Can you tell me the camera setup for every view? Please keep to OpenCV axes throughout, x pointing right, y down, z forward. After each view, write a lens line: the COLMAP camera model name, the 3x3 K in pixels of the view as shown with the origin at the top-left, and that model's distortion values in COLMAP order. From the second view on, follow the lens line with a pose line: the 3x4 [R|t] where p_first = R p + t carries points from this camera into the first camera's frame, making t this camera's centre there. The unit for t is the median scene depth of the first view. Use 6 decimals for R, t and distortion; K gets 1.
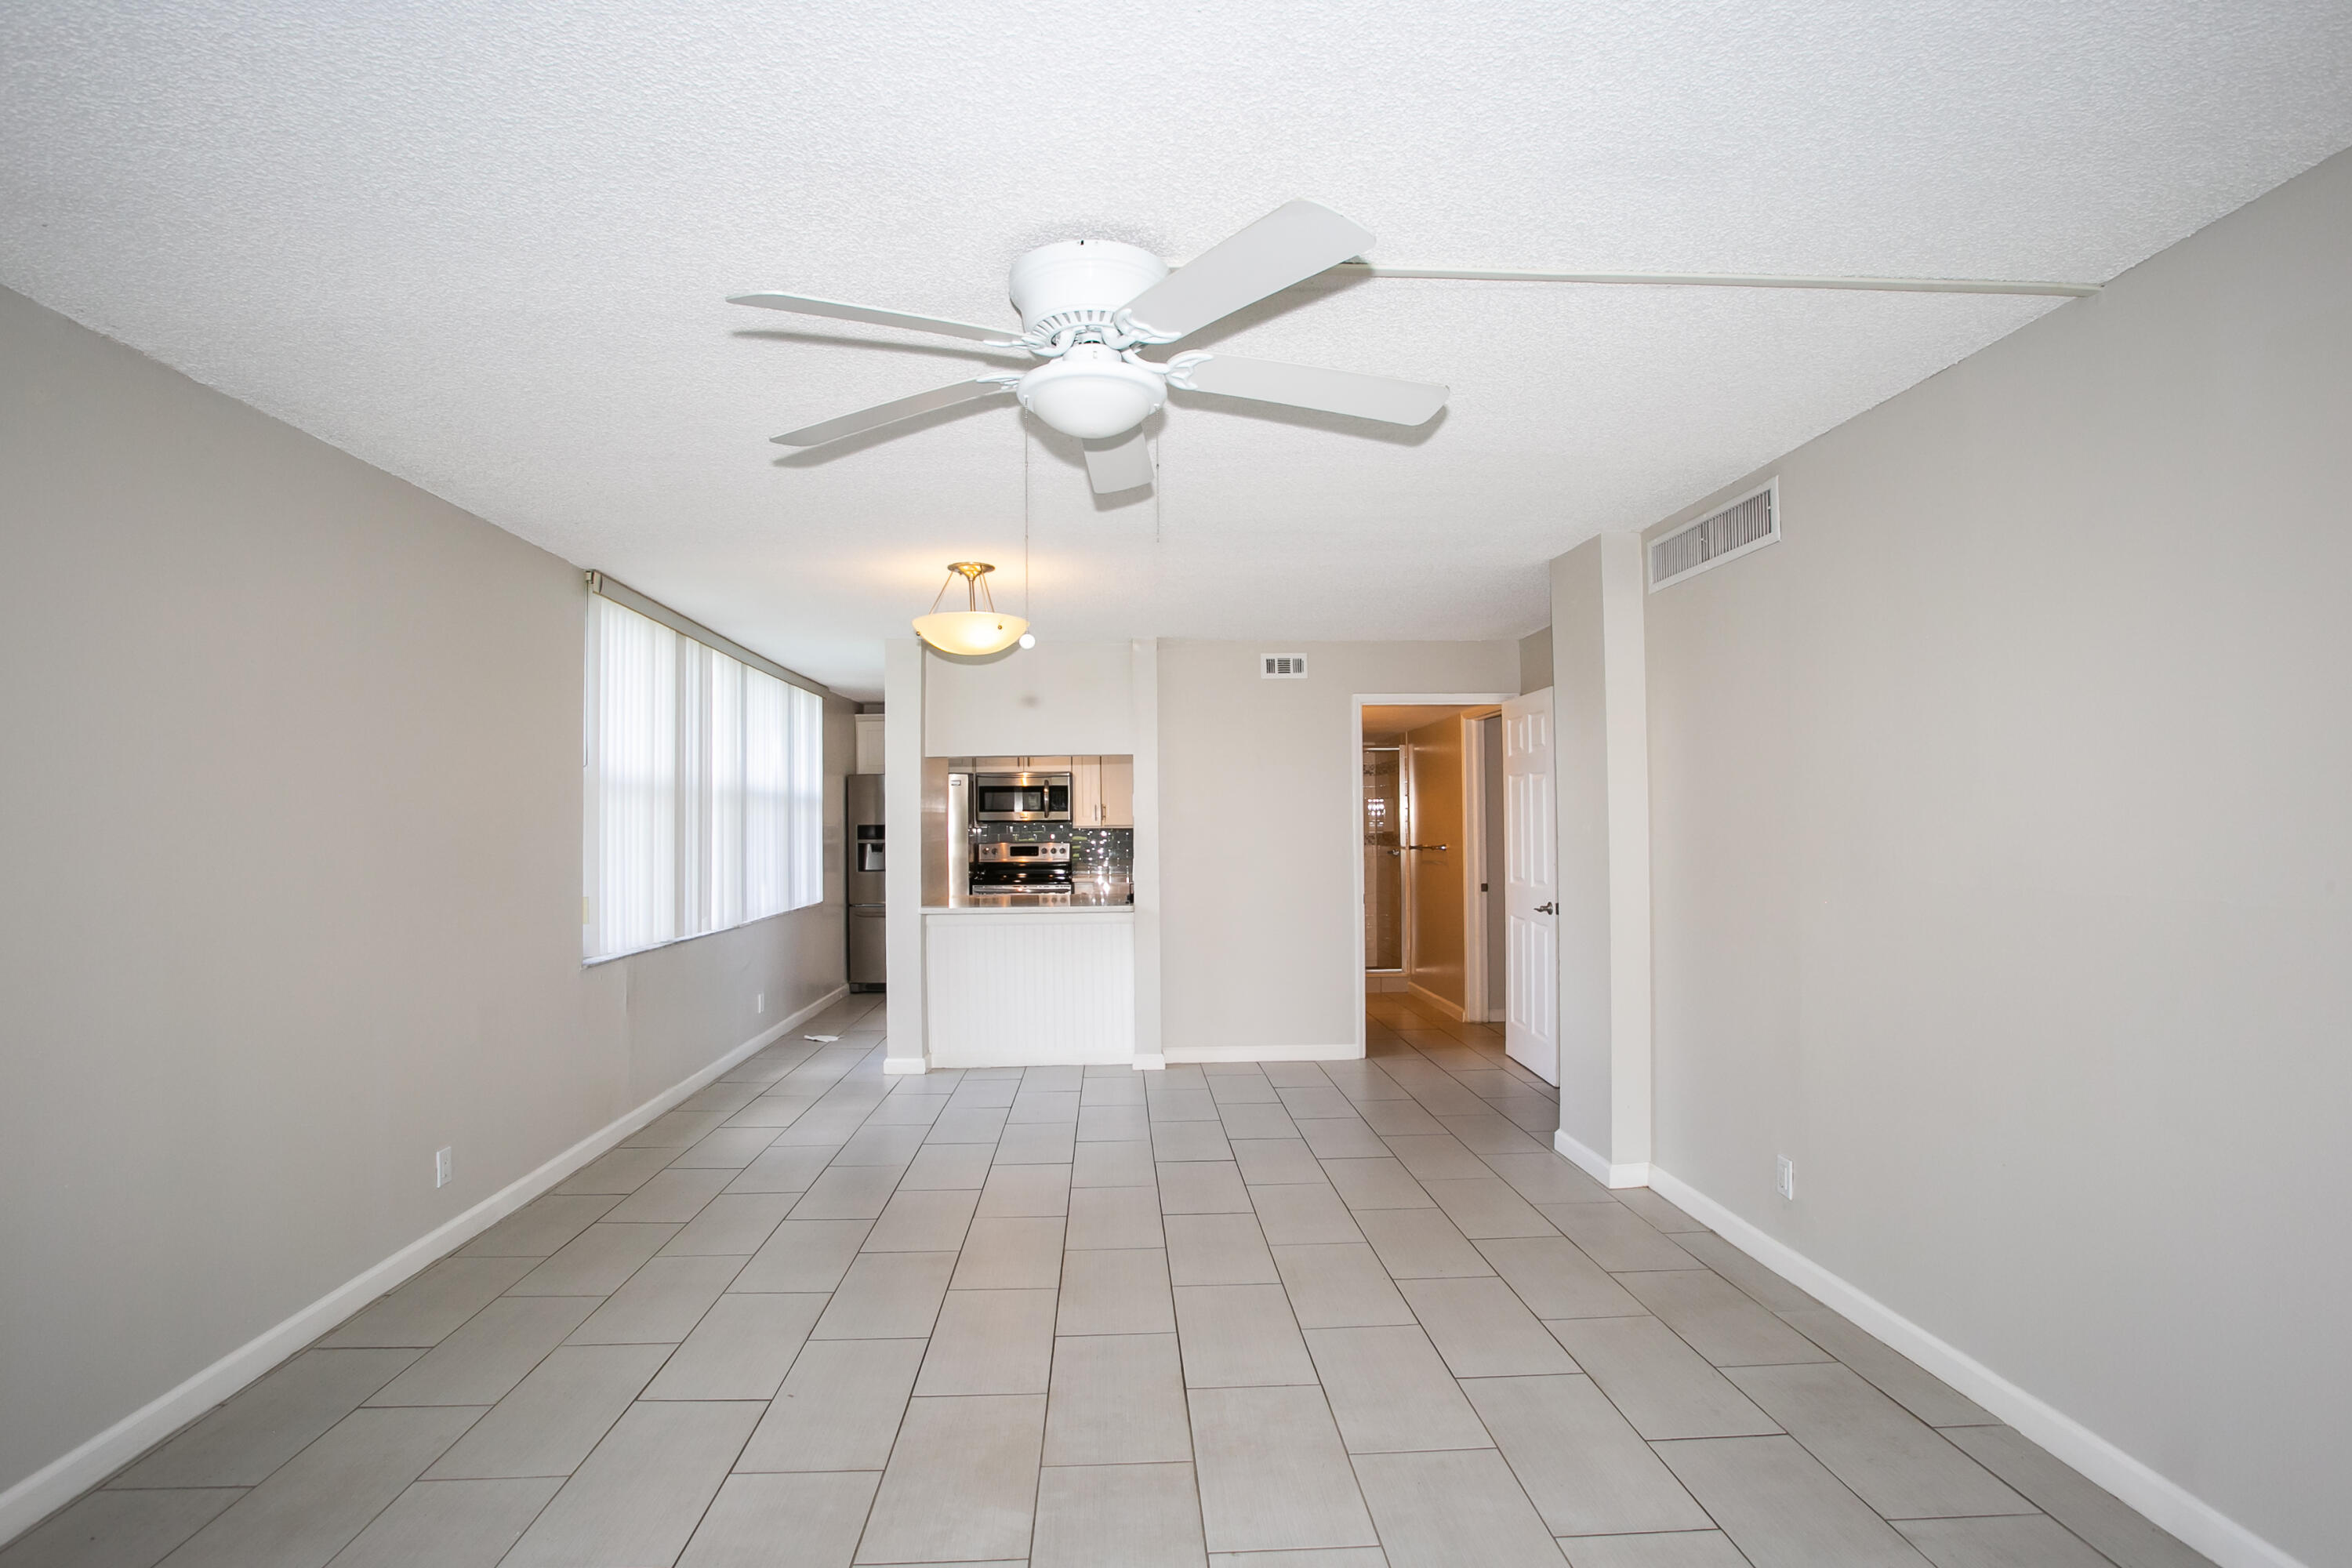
lens RADIAL K [[1209.8, 0, 1003.2], [0, 1209.8, 814.2], [0, 0, 1]] dist [0.003758, -0.000185]
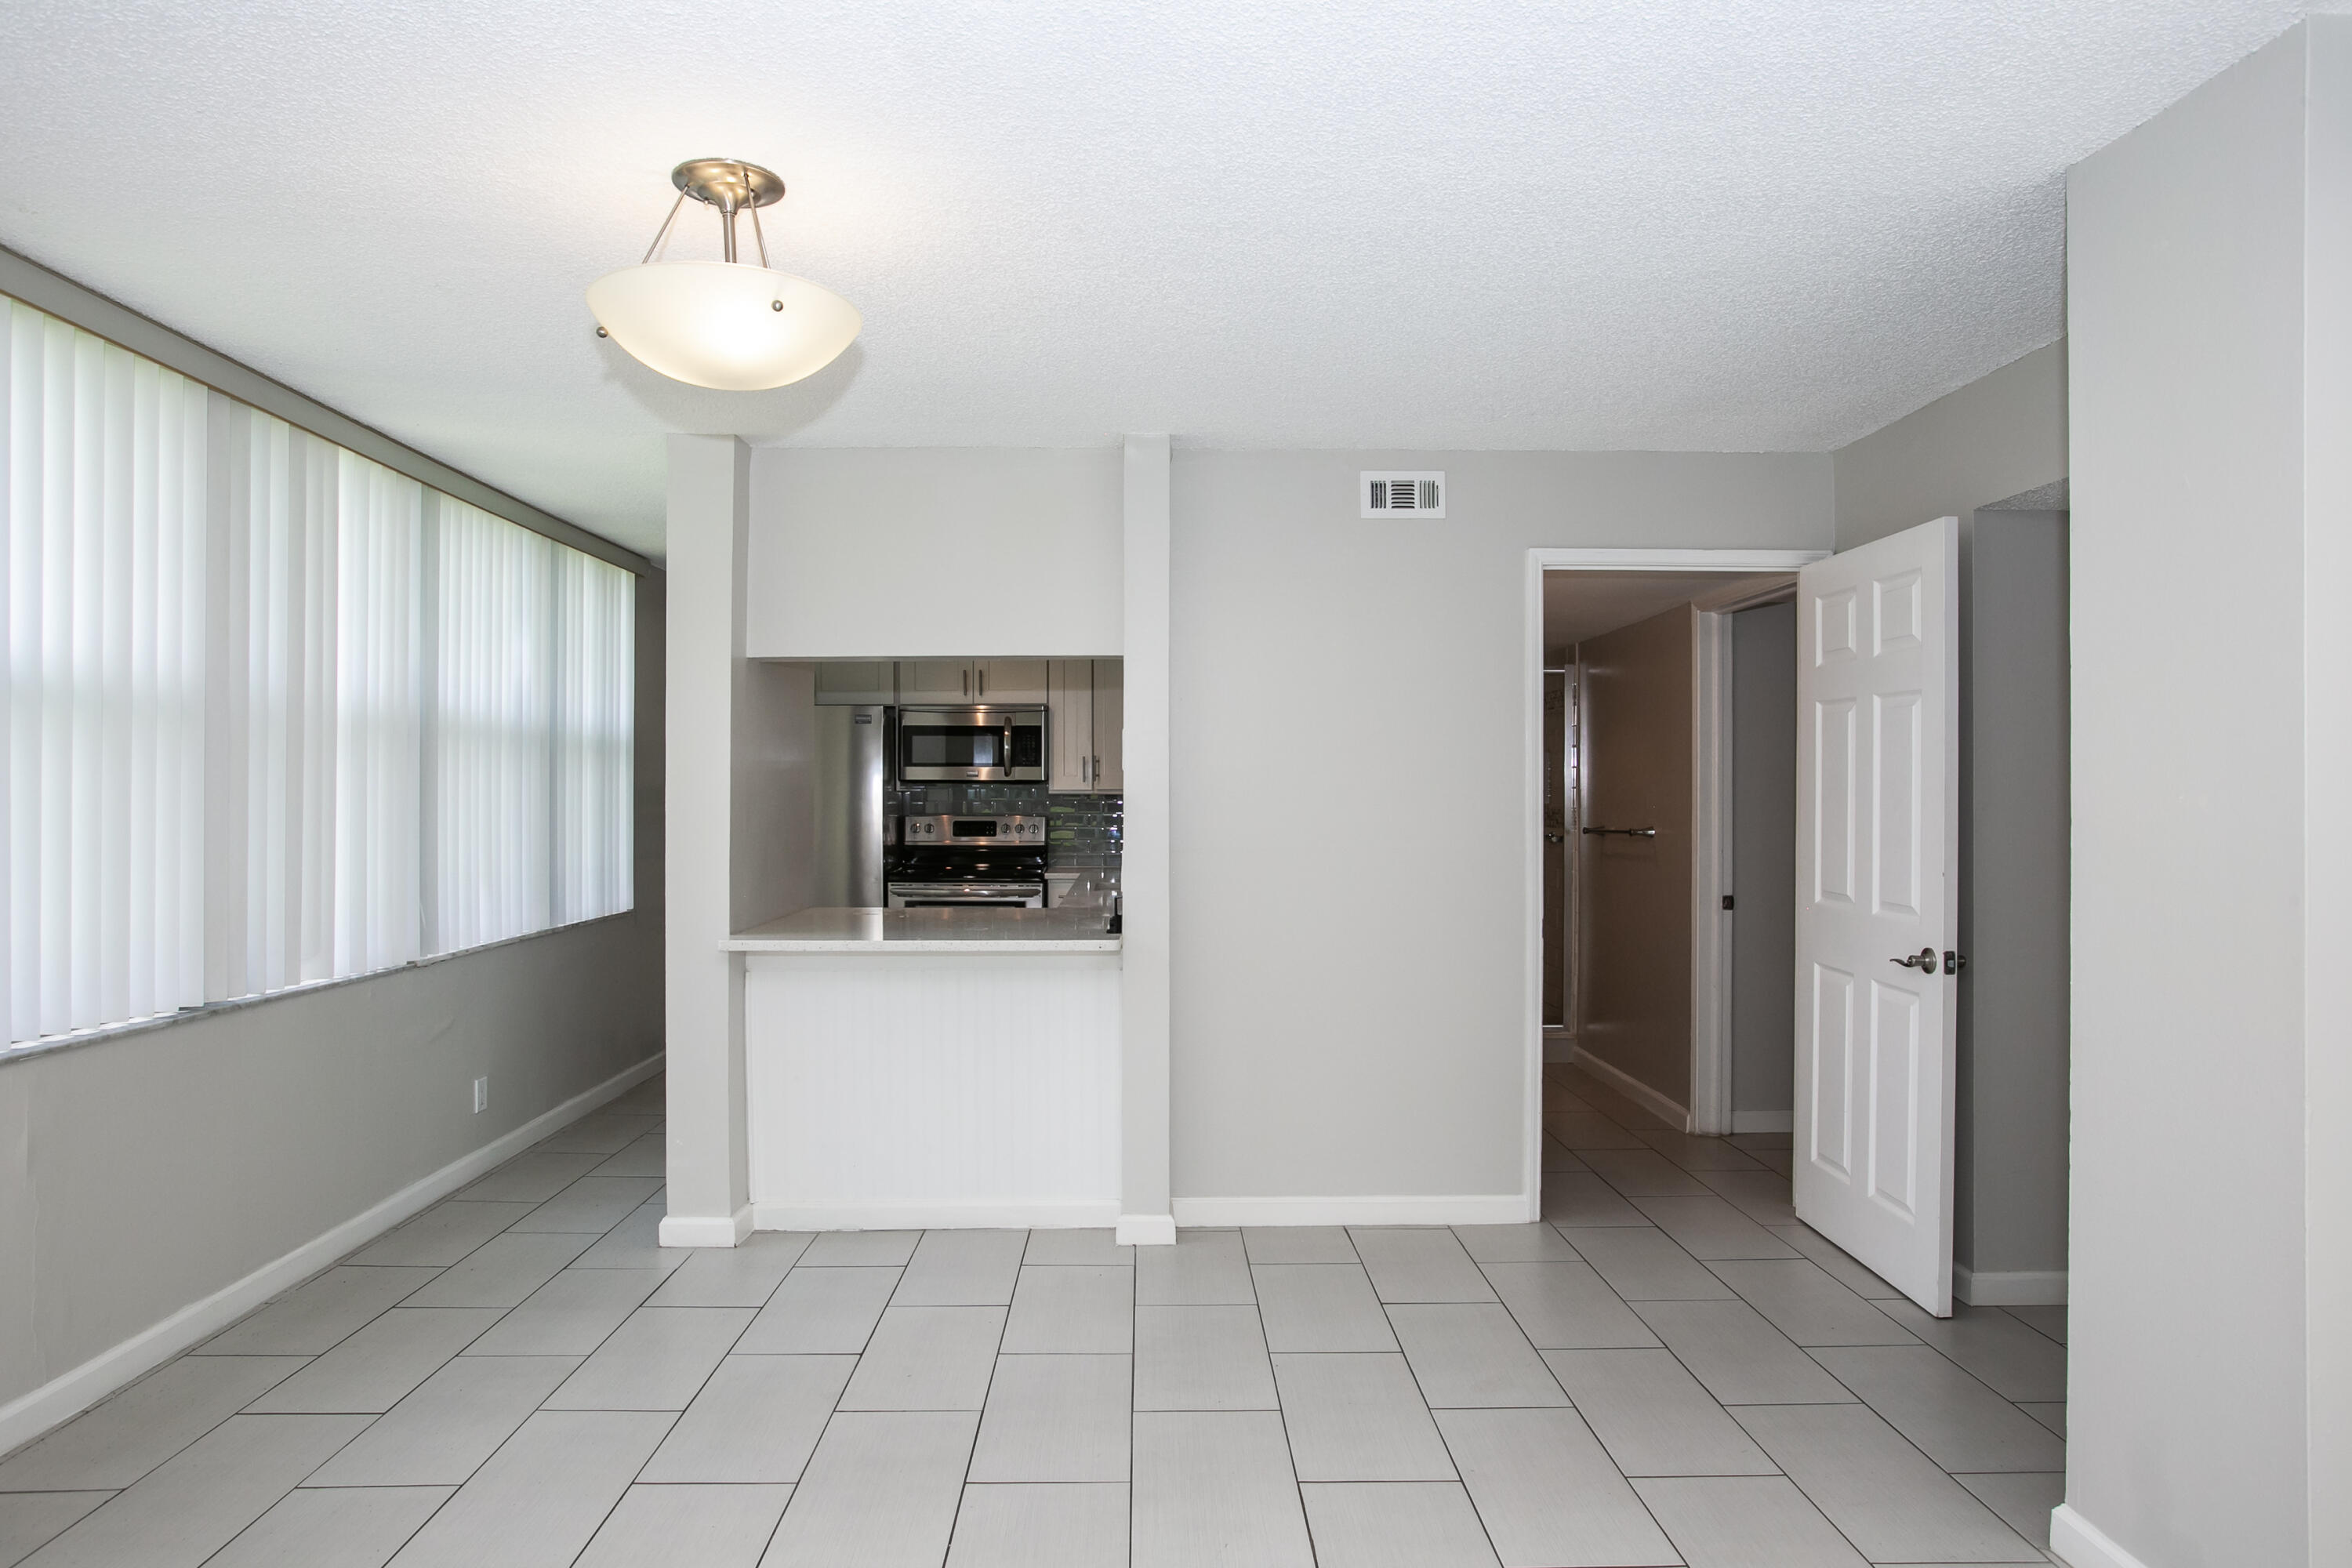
lens RADIAL K [[1400.3, 0, 1173.7], [0, 1400.3, 792.3], [0, 0, 1]] dist [0.006074, 0.001478]
pose [[0.993981, 0.010020, 0.109091, 0.058699], [-0.011194, 0.999886, 0.010157, 0.003943], [-0.108976, -0.011317, 0.993980, 0.357138]]
